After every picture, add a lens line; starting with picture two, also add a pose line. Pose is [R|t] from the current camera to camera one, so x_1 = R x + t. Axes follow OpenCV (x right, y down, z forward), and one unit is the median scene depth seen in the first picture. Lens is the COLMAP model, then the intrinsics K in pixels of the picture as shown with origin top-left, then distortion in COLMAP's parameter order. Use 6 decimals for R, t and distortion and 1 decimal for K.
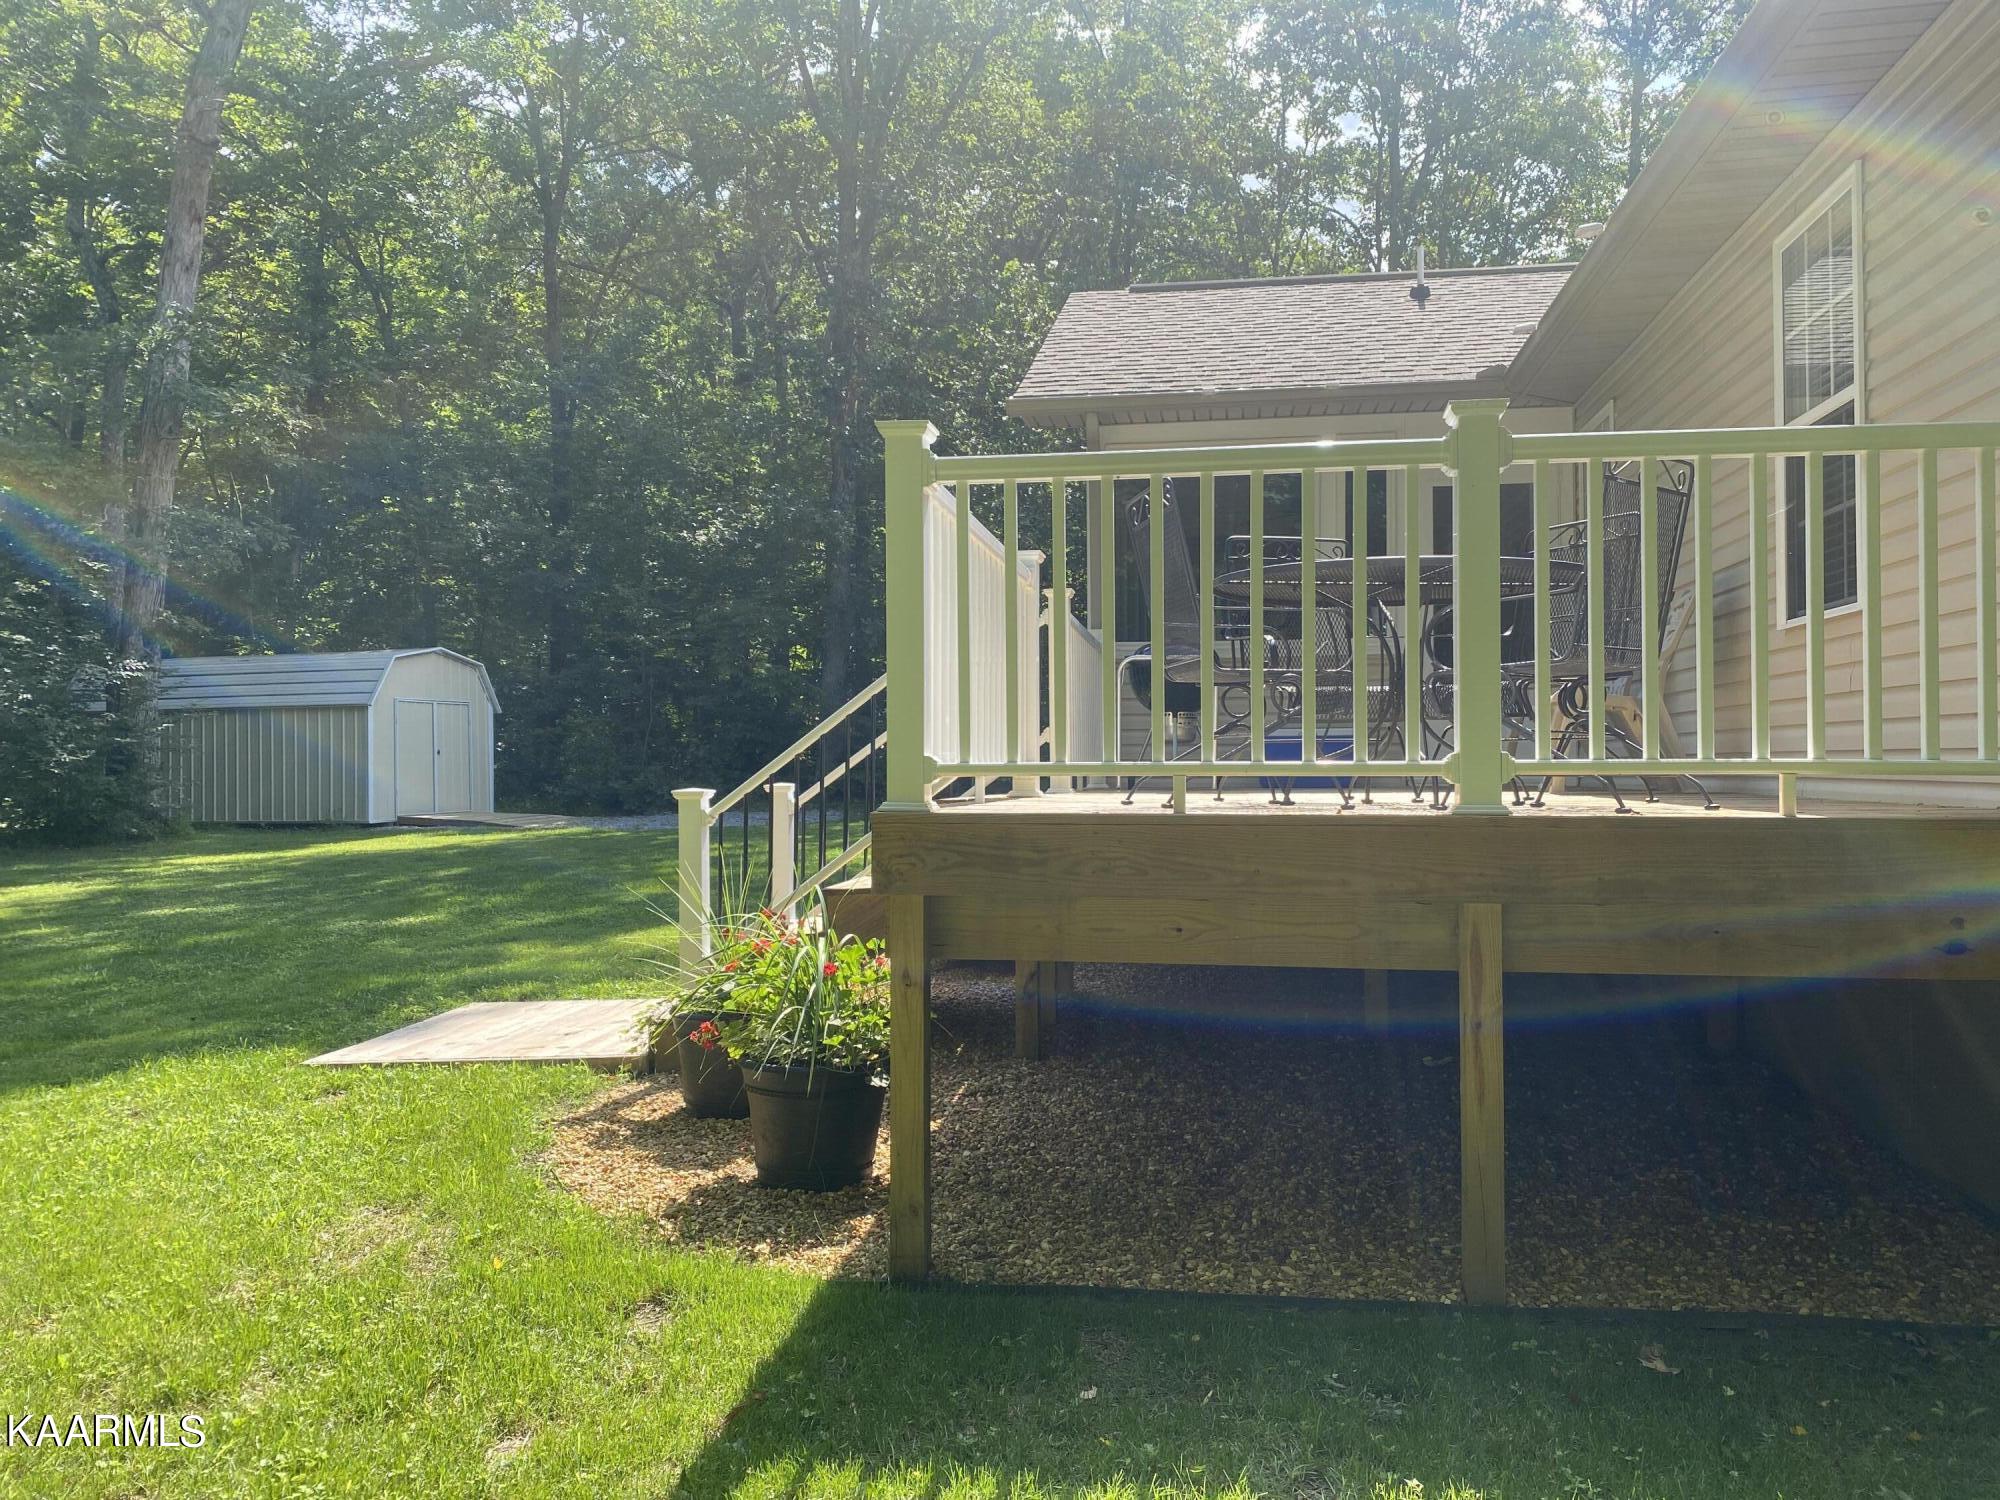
lens RADIAL K [[1534.1, 0, 1005.4], [0, 1534.1, 749.3], [0, 0, 1]] dist [0.043735, -0.067367]
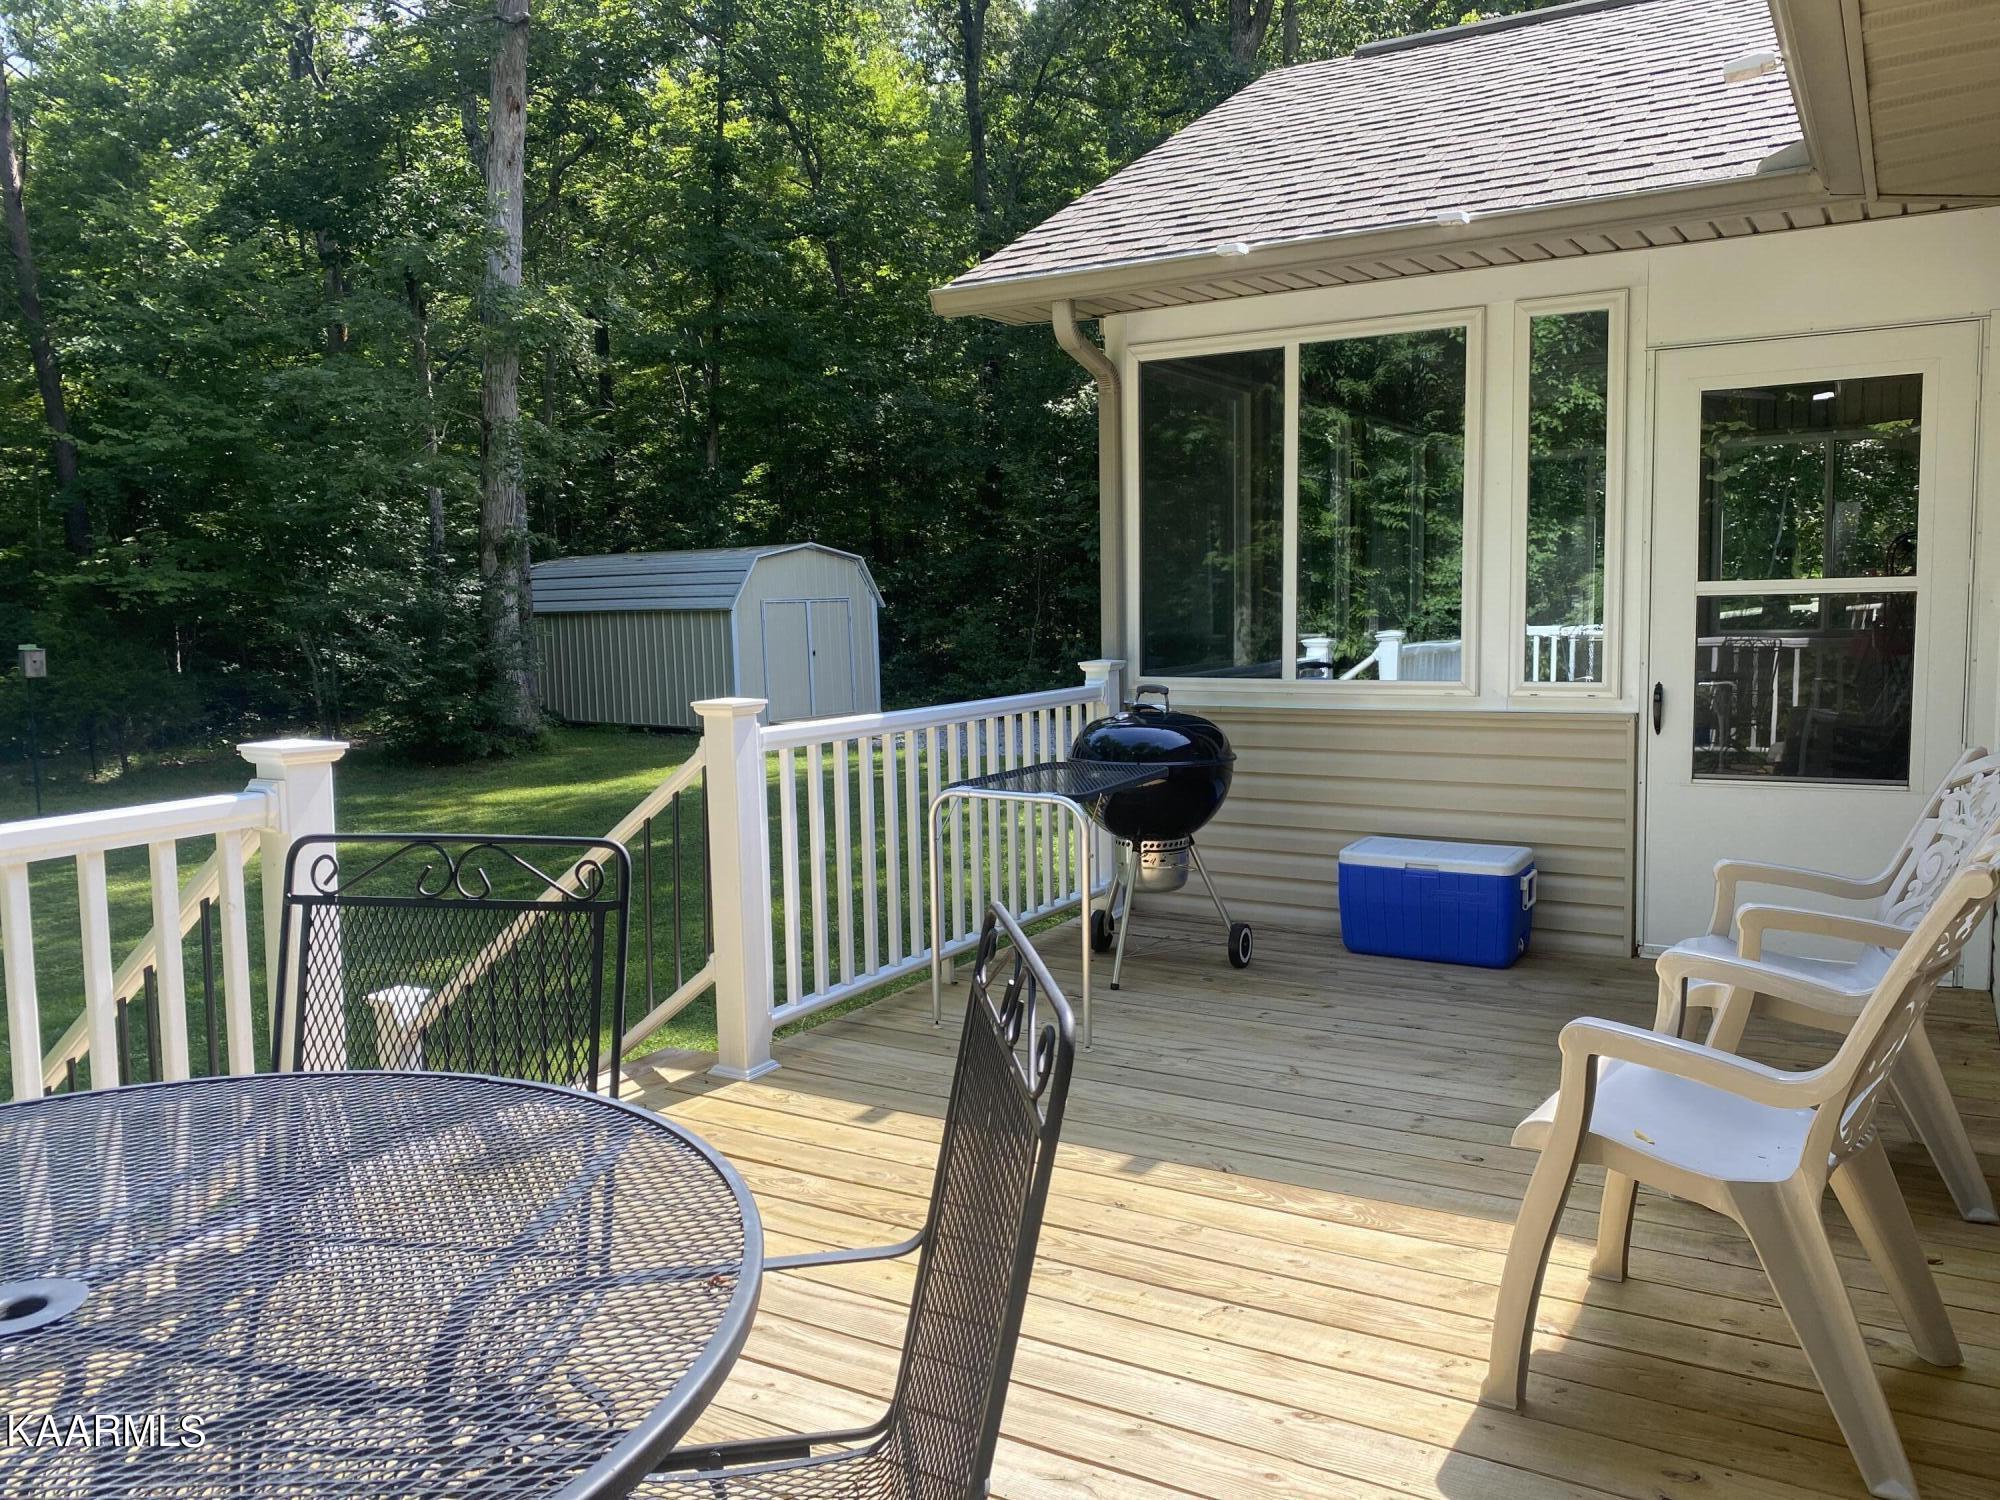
lens RADIAL K [[1538.1, 0, 1004.3], [0, 1538.1, 740.6], [0, 0, 1]] dist [0.058032, -0.074315]
pose [[0.926201, 0.021216, -0.376432, 0.107485], [0.020716, 0.994044, 0.106996, -0.046242], [0.376460, -0.106898, 0.920245, 0.169762]]
